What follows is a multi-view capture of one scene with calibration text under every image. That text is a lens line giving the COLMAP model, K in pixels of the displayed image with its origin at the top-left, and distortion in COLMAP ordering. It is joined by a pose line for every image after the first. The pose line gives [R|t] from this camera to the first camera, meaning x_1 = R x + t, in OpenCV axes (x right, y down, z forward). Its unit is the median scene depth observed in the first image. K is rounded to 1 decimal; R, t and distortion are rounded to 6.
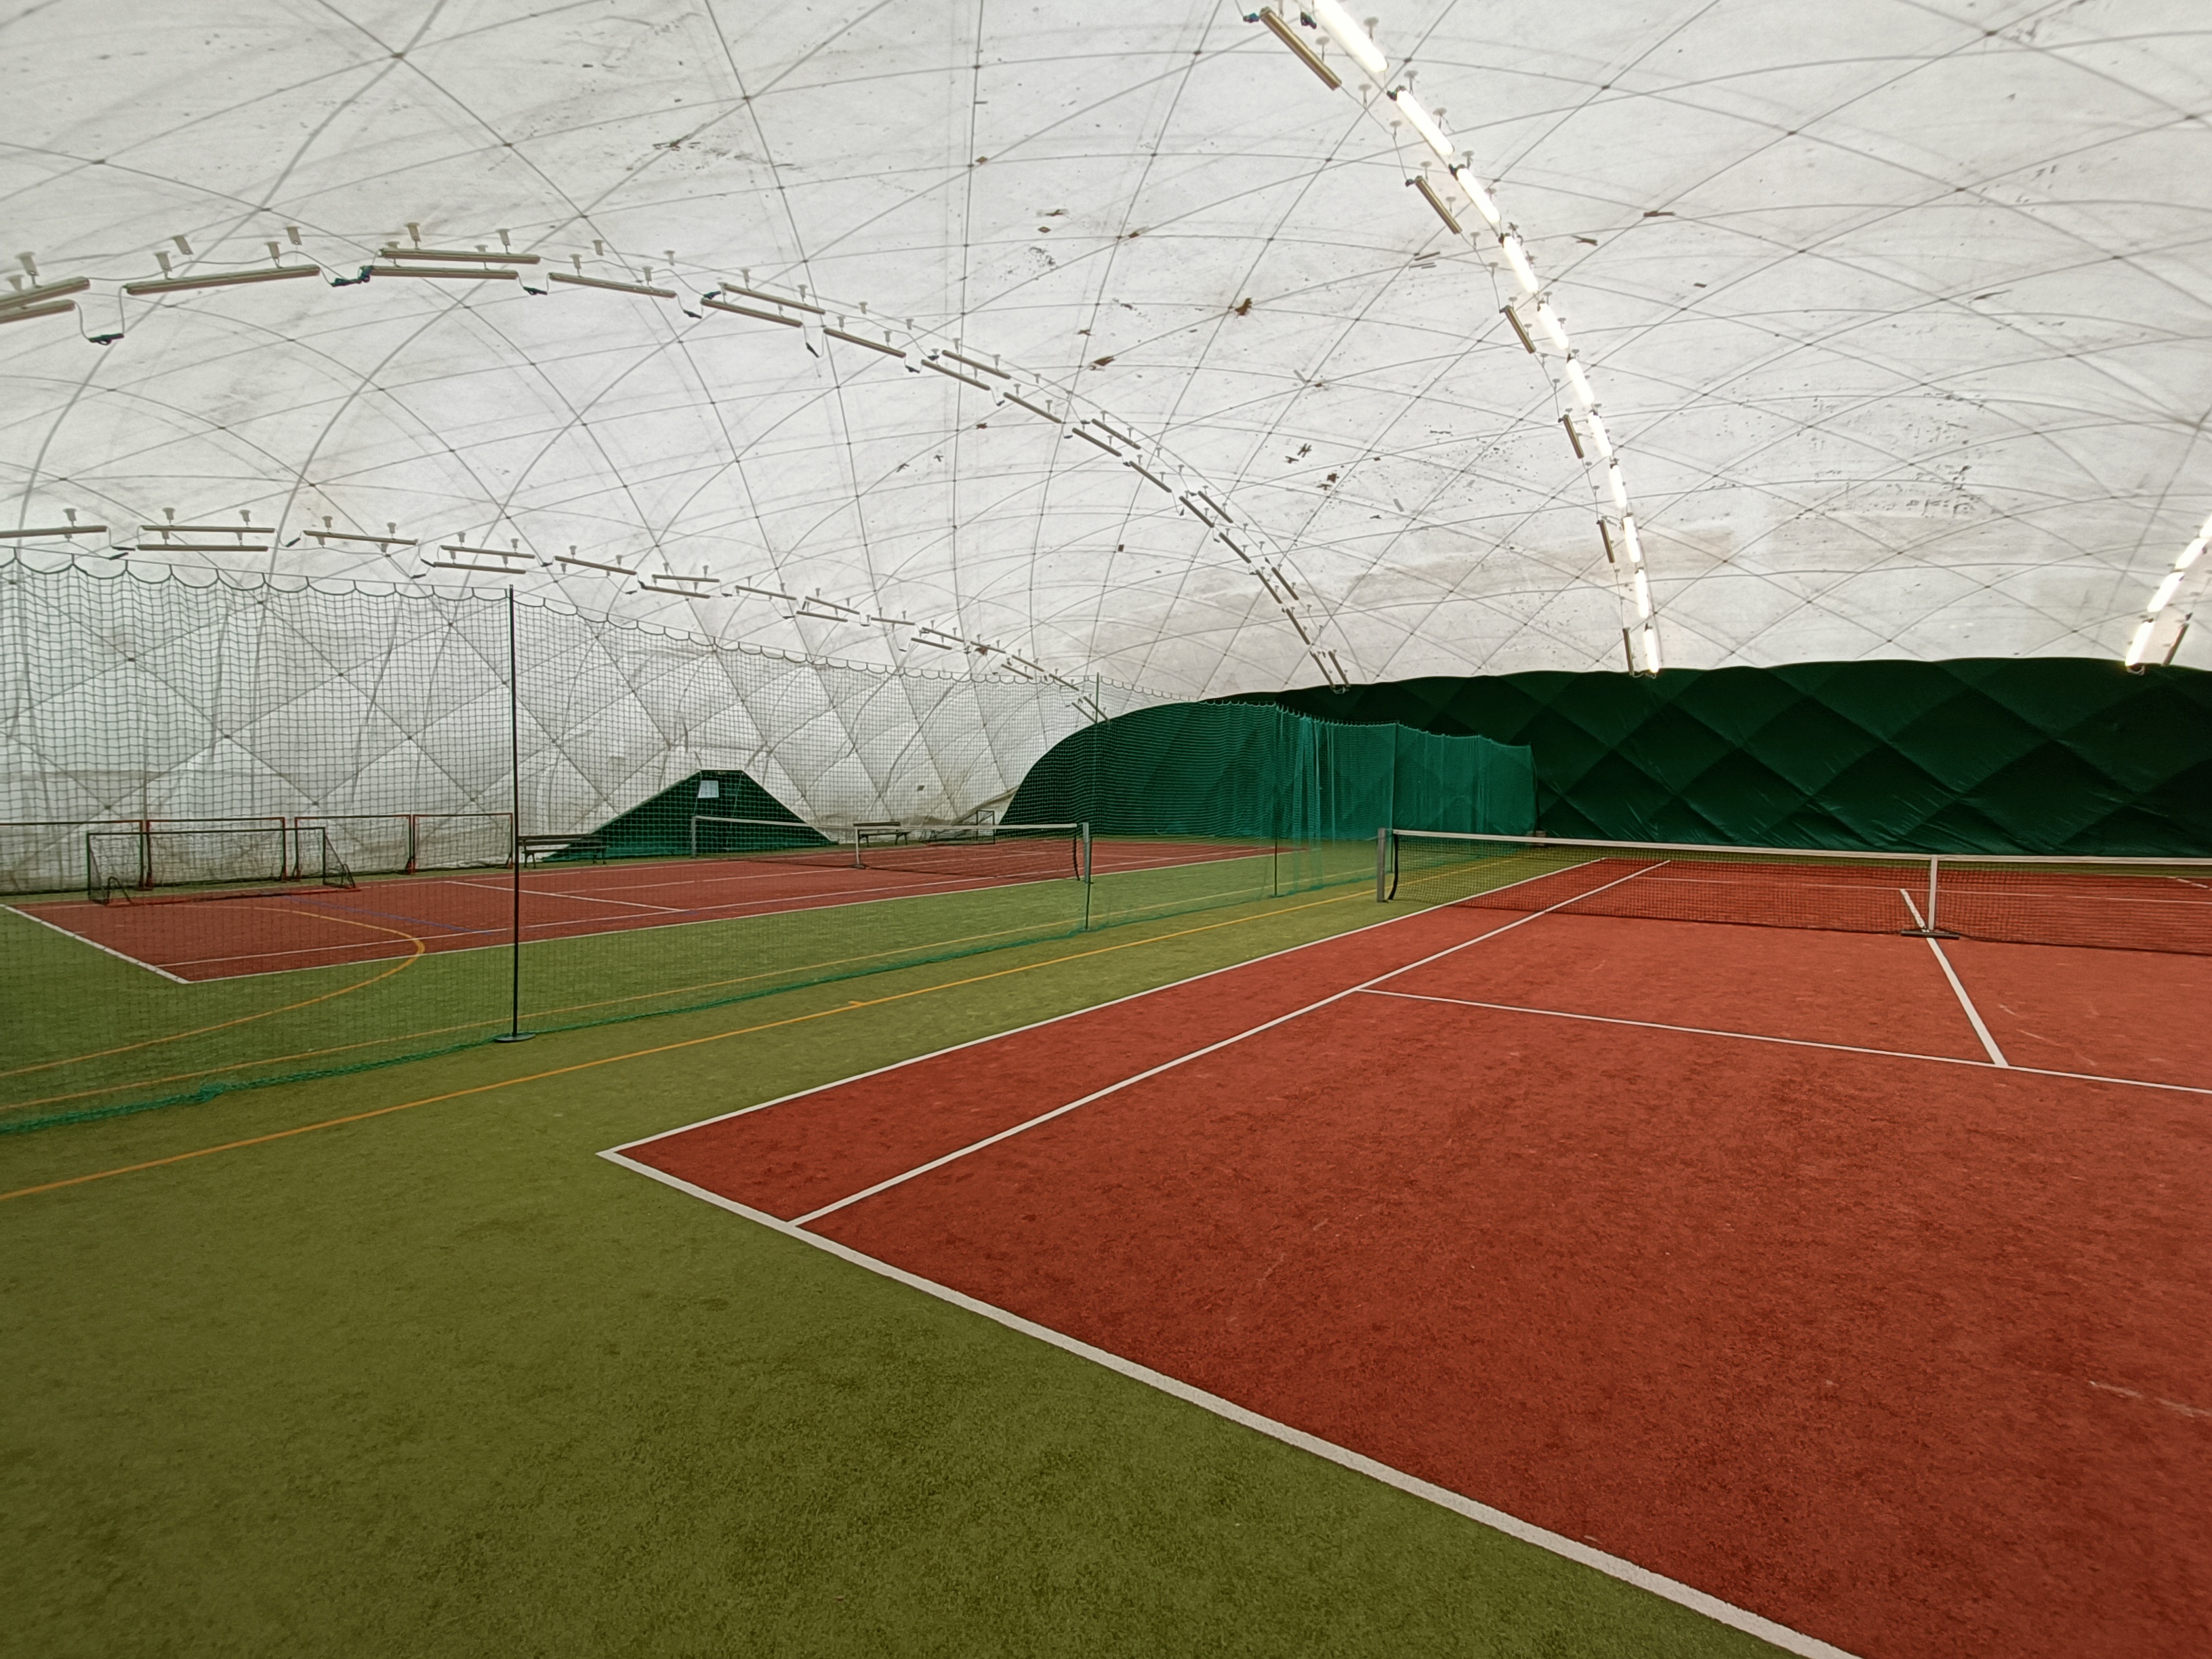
lens RADIAL K [[998.2, 0, 1107.5], [0, 998.2, 823.3], [0, 0, 1]] dist [-0.000425, -0.000892]
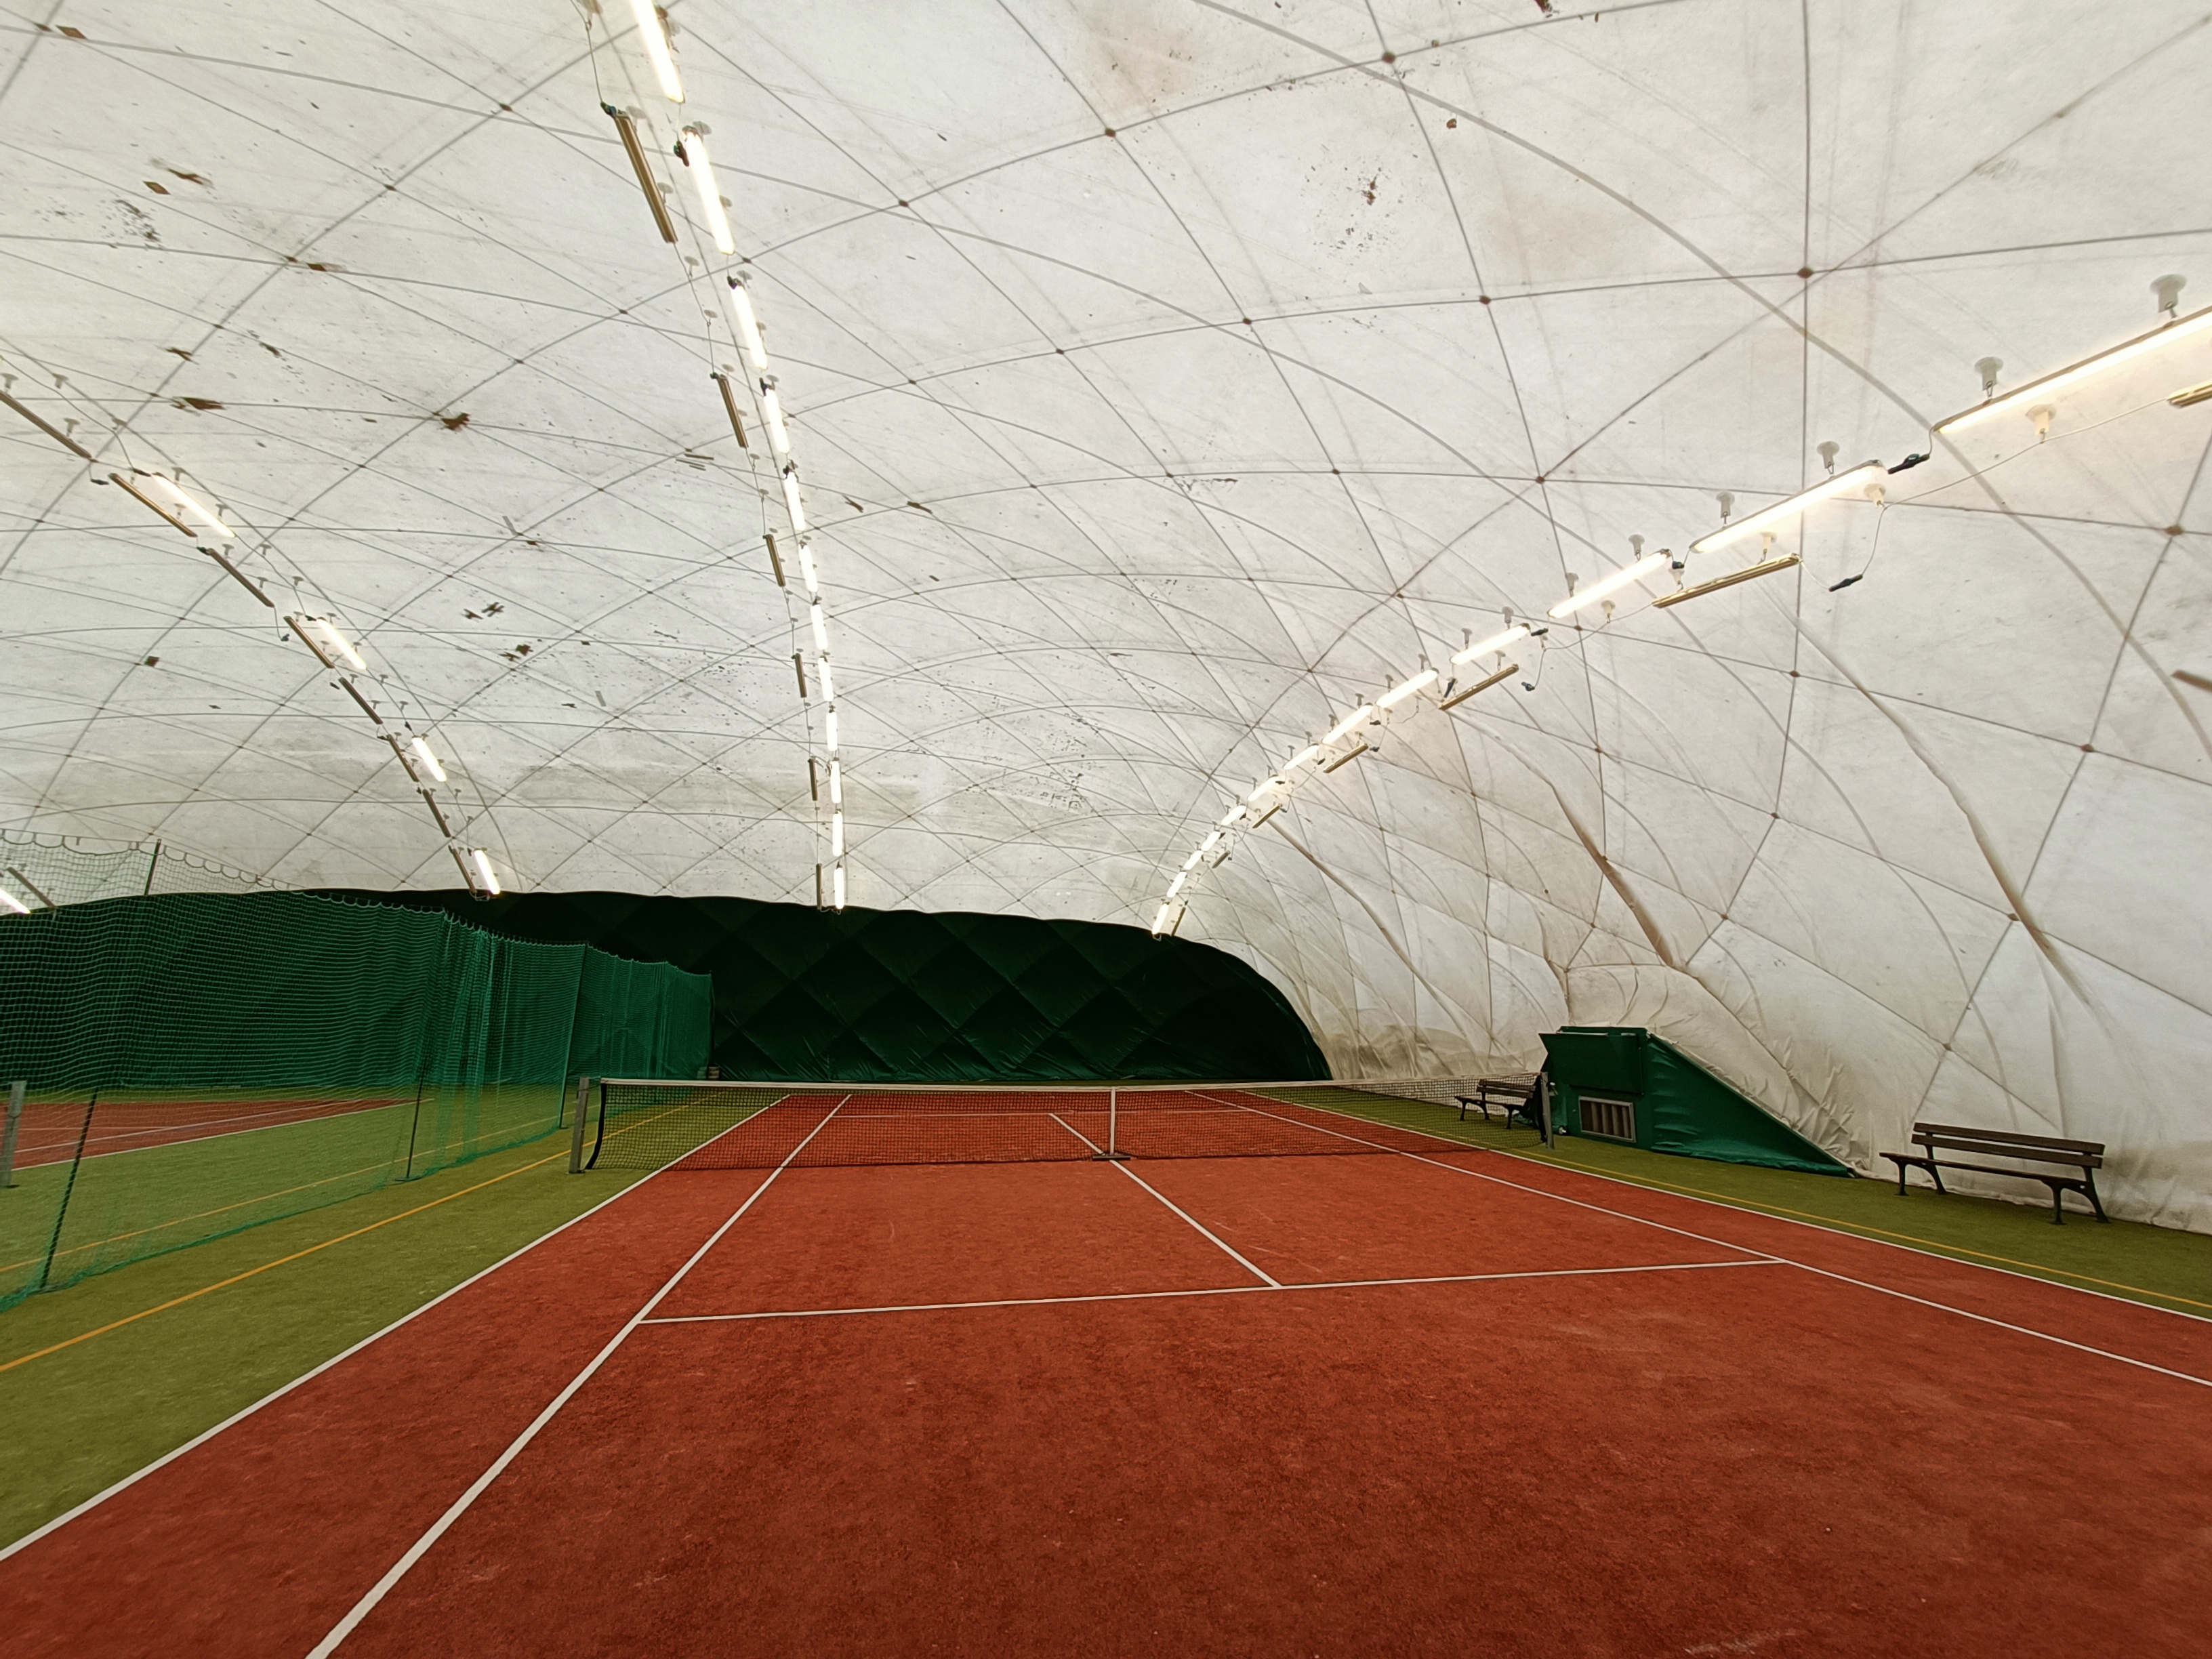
lens RADIAL K [[998.2, 0, 1107.5], [0, 998.2, 823.3], [0, 0, 1]] dist [-0.000425, -0.000892]
pose [[0.661661, 0.147560, 0.735140, -0.055047], [0.018208, 0.976993, -0.212493, -0.013139], [-0.749582, 0.153983, 0.643752, 0.115662]]
